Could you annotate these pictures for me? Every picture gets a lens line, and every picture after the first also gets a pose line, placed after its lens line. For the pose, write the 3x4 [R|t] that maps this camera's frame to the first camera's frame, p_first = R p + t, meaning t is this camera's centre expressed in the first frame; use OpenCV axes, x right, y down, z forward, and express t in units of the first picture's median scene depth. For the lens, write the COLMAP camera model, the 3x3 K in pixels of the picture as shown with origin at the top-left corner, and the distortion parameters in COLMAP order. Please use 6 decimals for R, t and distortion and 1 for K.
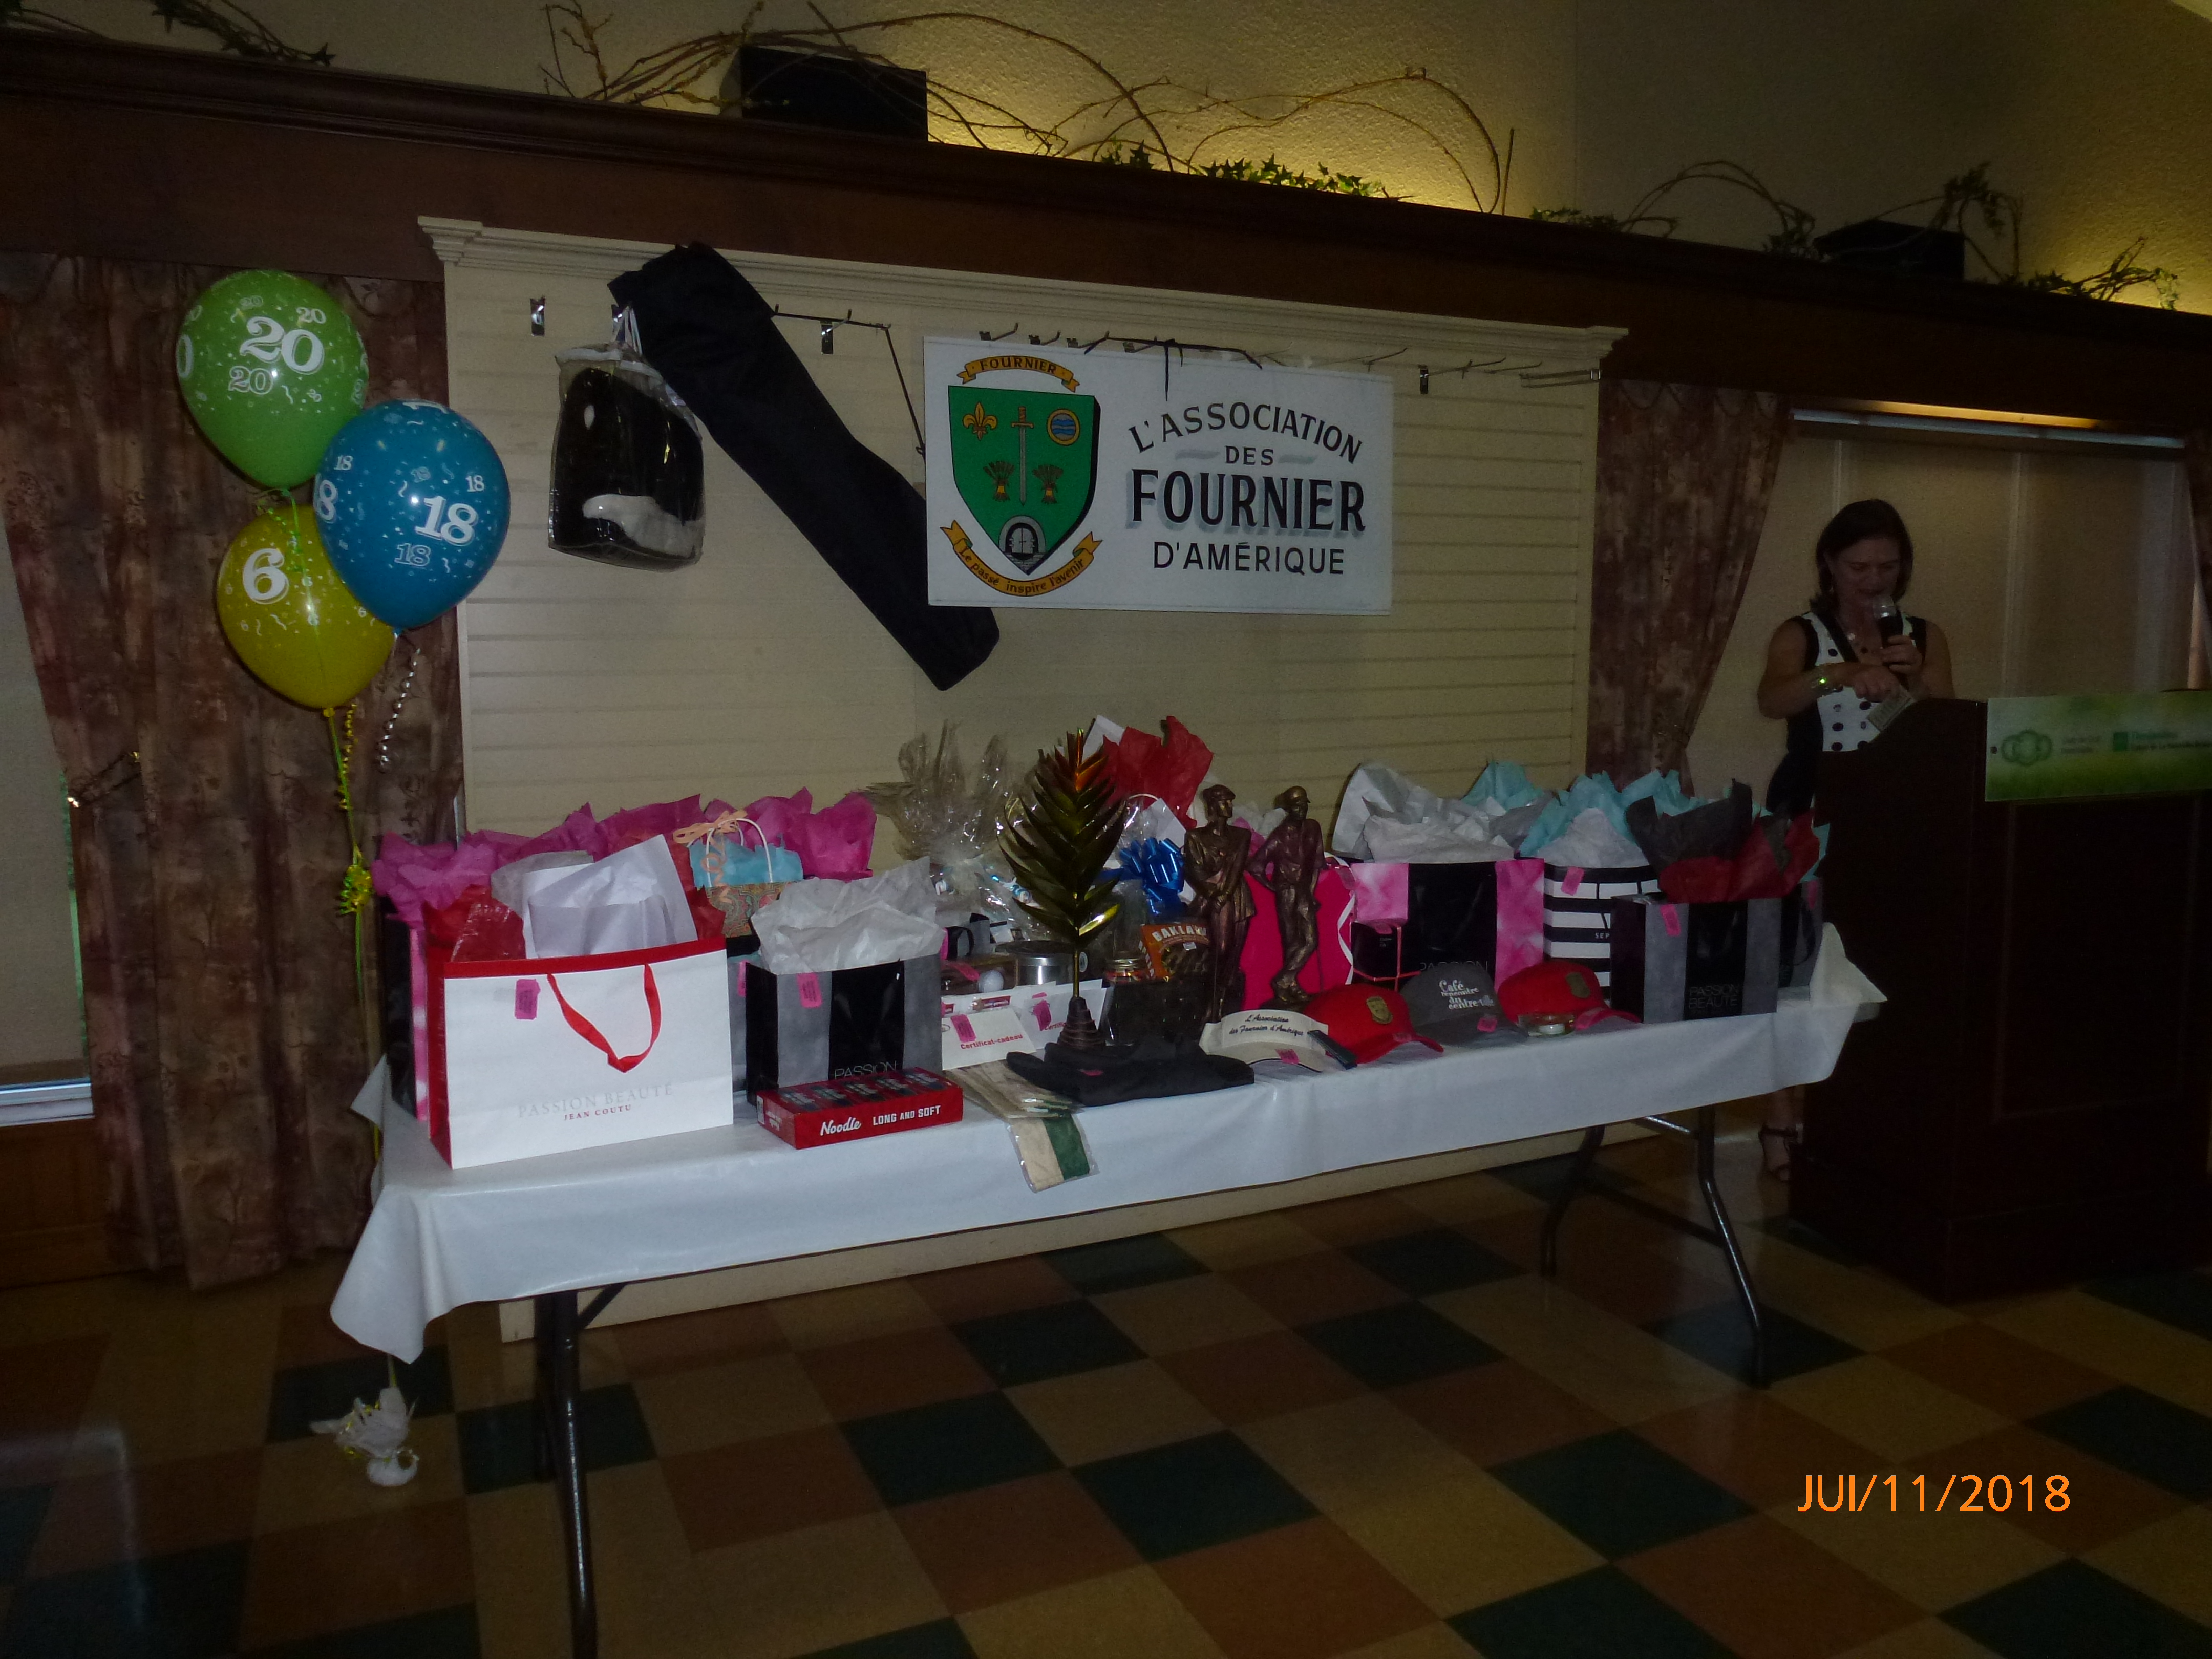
lens RADIAL K [[1598.1, 0, 1109.4], [0, 1598.1, 832.0], [0, 0, 1]] dist [-0.058227, 0.023519]
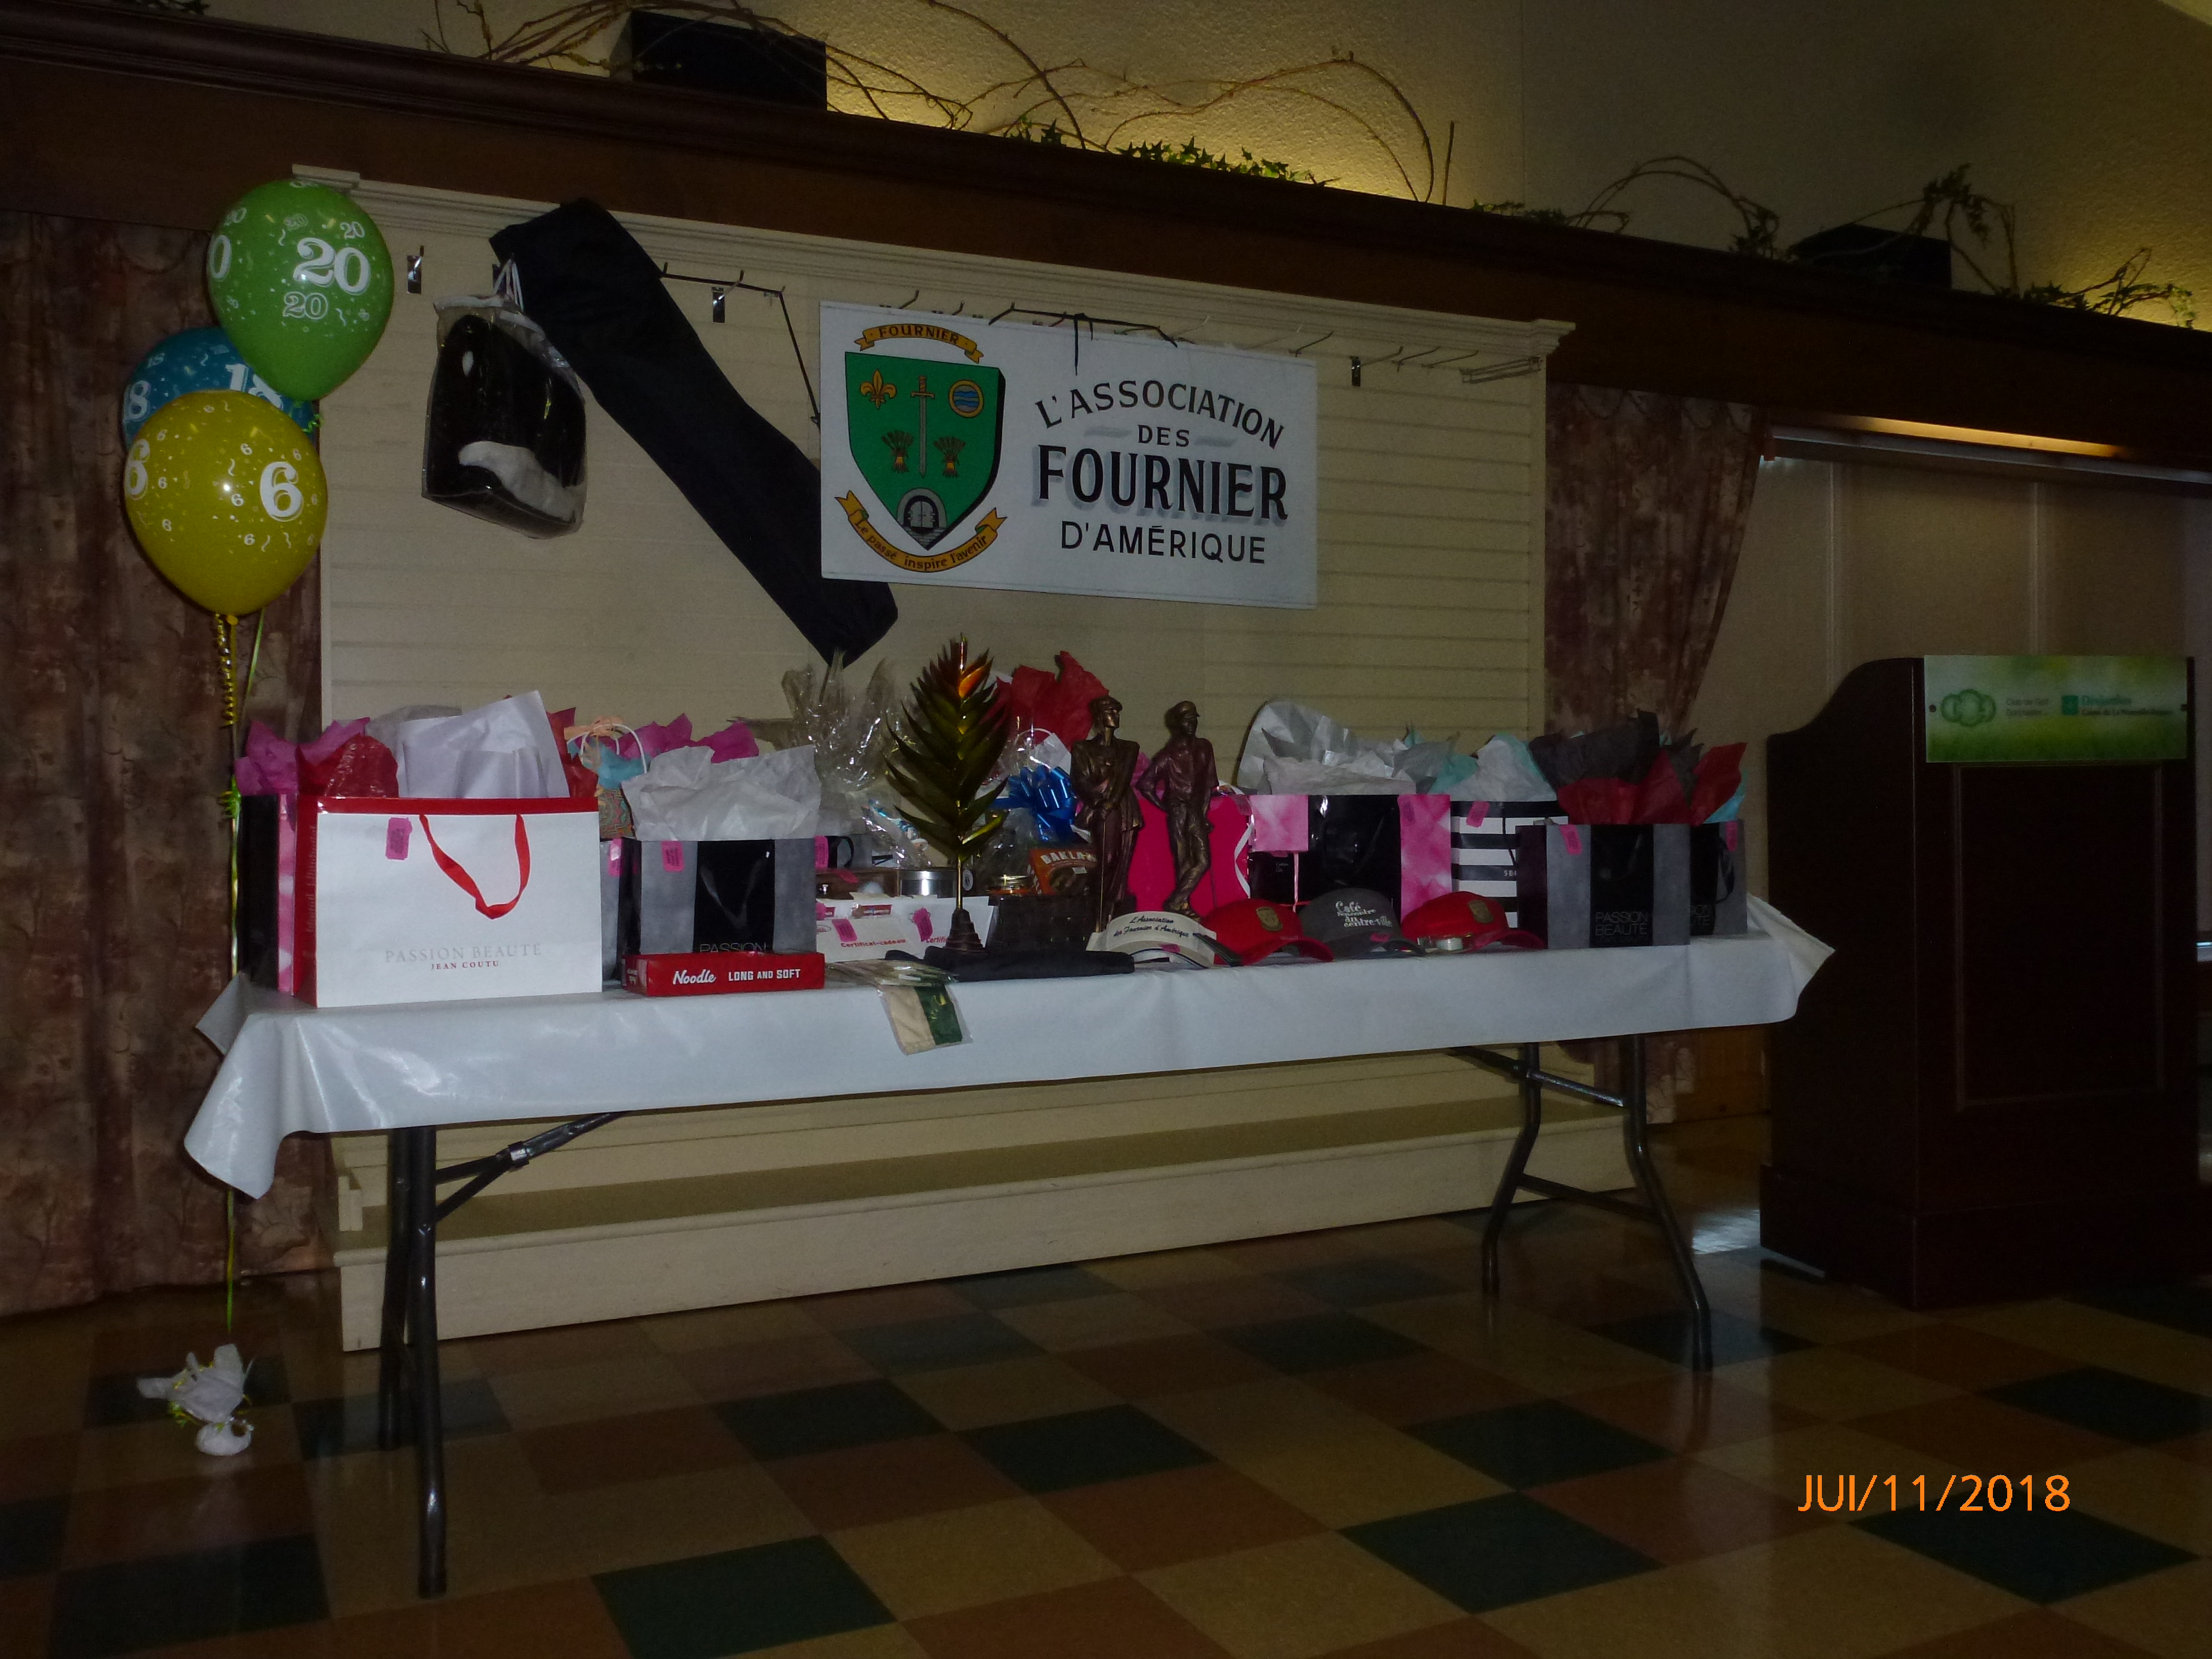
lens RADIAL K [[1890.9, 0, 1108.6], [0, 1890.9, 830.9], [0, 0, 1]] dist [-0.036473, 0.012633]
pose [[0.999710, -0.003046, 0.023903, 0.030373], [0.005247, 0.995691, -0.092579, 0.115048], [-0.023518, 0.092678, 0.995418, -0.110622]]
